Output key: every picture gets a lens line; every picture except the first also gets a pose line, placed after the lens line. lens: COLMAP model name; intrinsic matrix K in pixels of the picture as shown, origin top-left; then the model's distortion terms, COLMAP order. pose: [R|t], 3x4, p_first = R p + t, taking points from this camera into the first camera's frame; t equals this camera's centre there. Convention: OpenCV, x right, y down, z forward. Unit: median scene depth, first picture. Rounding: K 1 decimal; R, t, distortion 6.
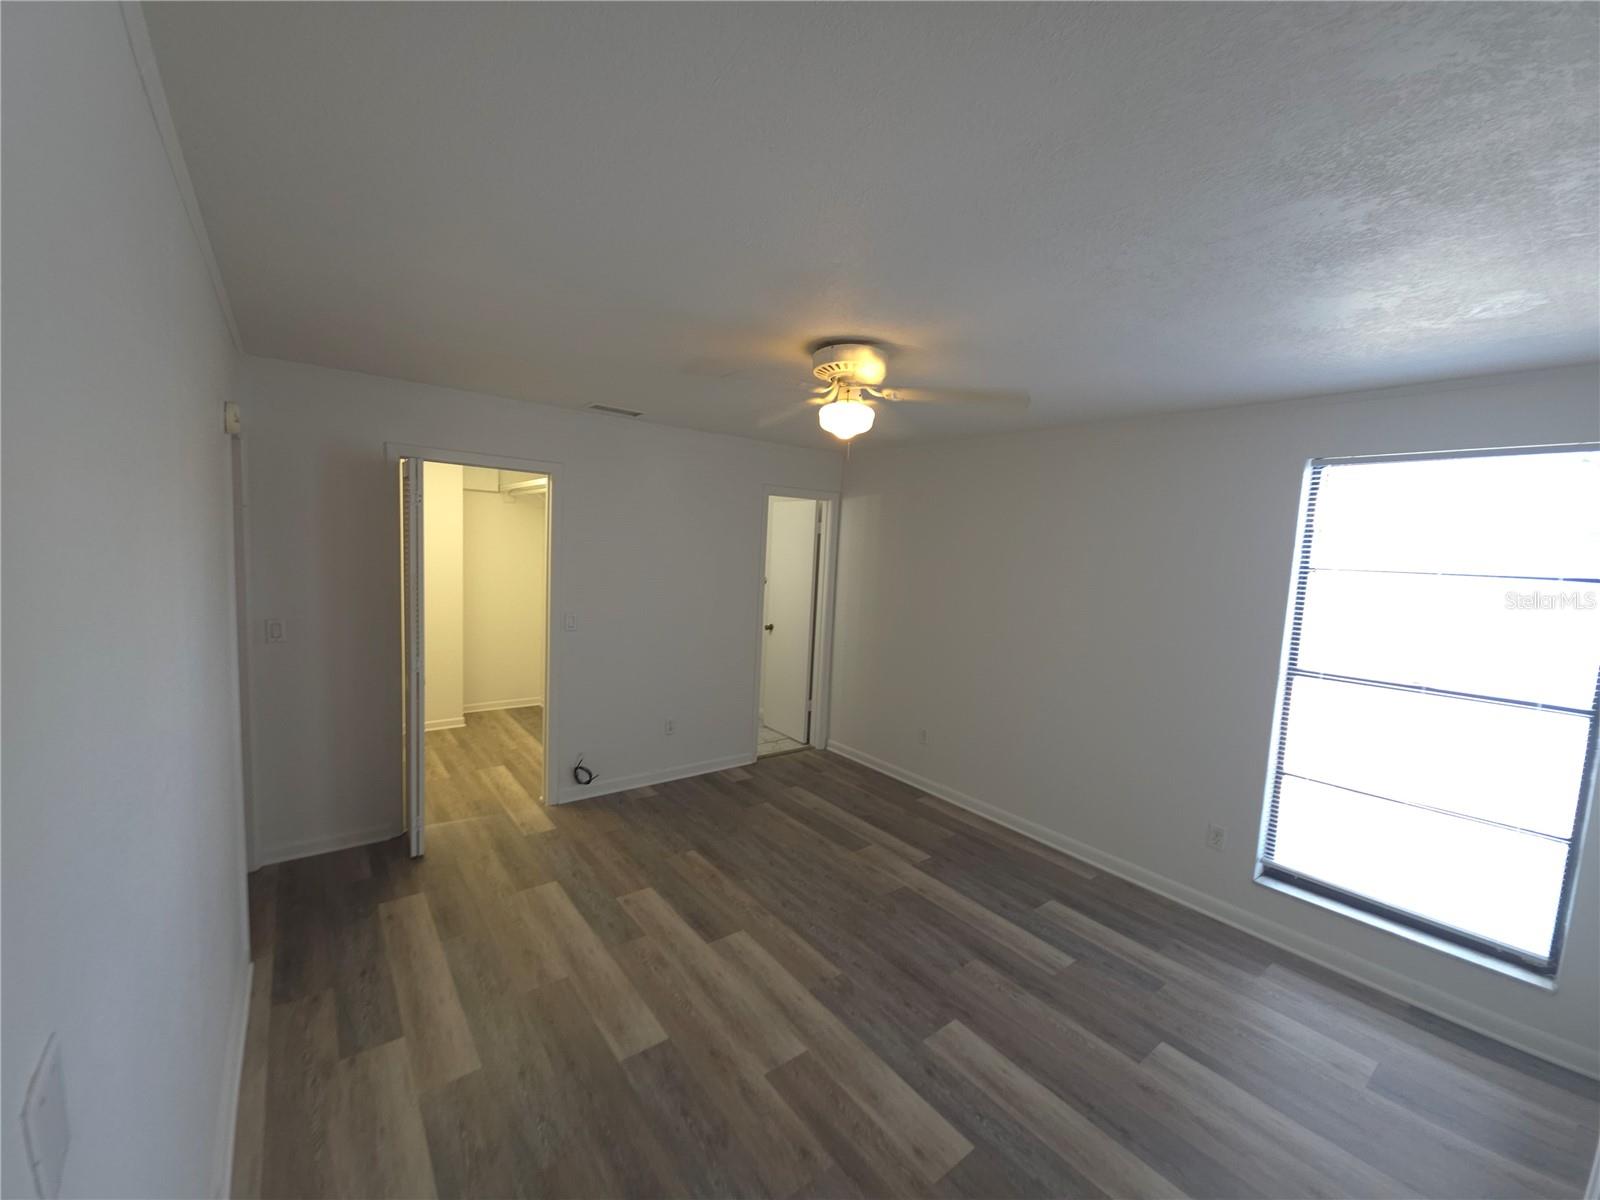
lens RADIAL K [[638.1, 0, 798.7], [0, 638.1, 607.8], [0, 0, 1]] dist [0.016344, -0.009417]
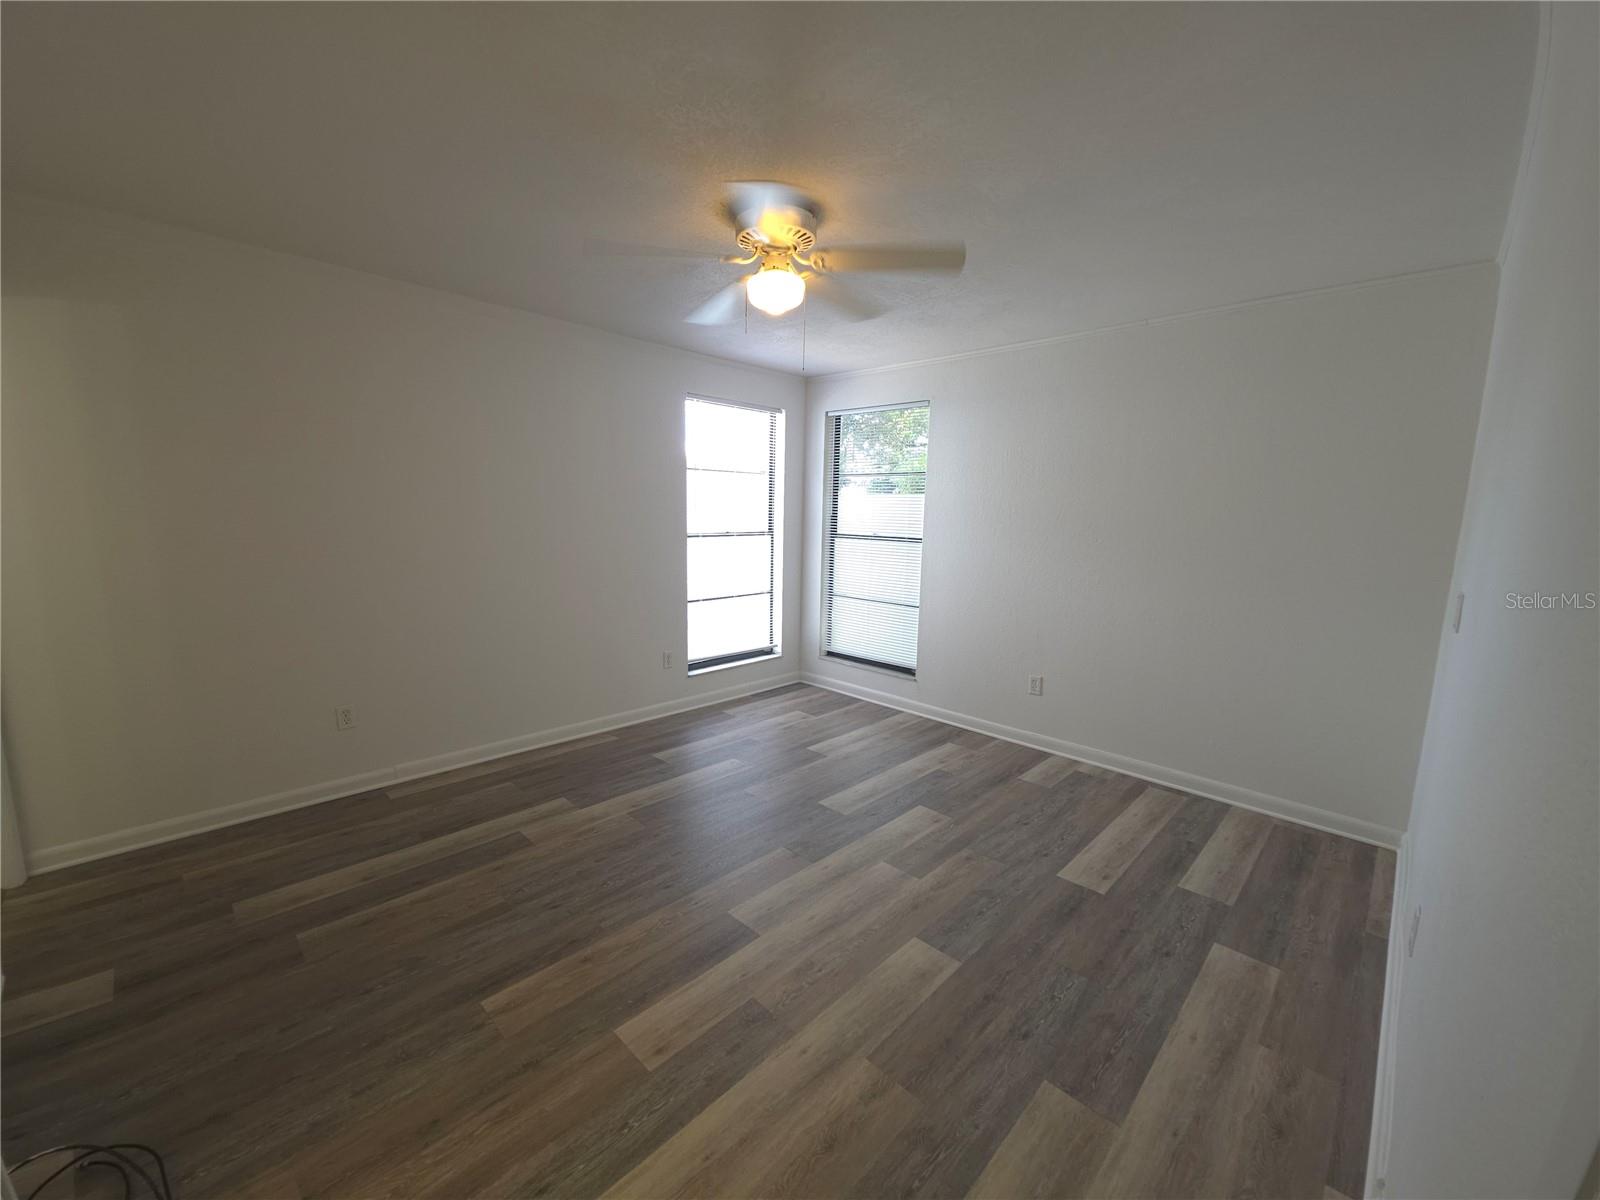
lens RADIAL K [[638.1, 0, 798.7], [0, 638.1, 607.8], [0, 0, 1]] dist [0.016344, -0.009417]
pose [[-0.142324, -0.197829, 0.969849, -0.863014], [0.068934, 0.975464, 0.209091, -0.029969], [-0.987417, 0.096615, -0.125195, 1.051017]]
